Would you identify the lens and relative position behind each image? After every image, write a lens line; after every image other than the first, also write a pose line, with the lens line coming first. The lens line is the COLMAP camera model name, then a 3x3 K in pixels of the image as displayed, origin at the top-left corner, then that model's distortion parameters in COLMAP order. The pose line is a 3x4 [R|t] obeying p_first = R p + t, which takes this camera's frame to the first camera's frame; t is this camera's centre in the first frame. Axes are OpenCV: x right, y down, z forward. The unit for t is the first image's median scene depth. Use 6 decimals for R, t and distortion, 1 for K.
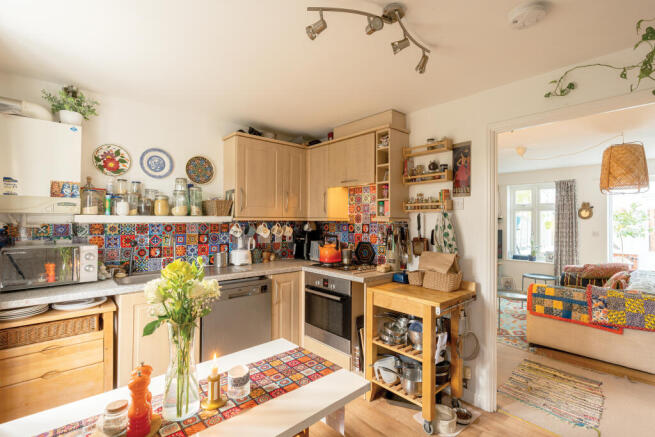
lens RADIAL K [[302.9, 0, 333.6], [0, 302.9, 218.3], [0, 0, 1]] dist [-0.003919, 0.001054]
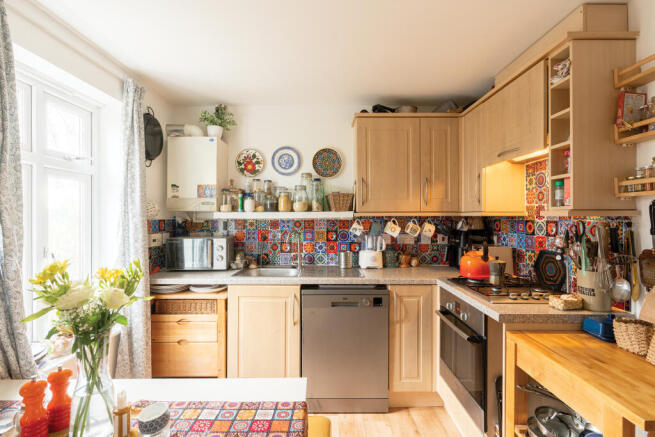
lens RADIAL K [[313.8, 0, 327.7], [0, 313.8, 215.5], [0, 0, 1]] dist [-0.010264, 0.004441]
pose [[0.737720, -0.007087, -0.675070, 0.231081], [0.009845, 0.999952, 0.000261, 0.004451], [0.675035, -0.006839, 0.737754, 0.297817]]
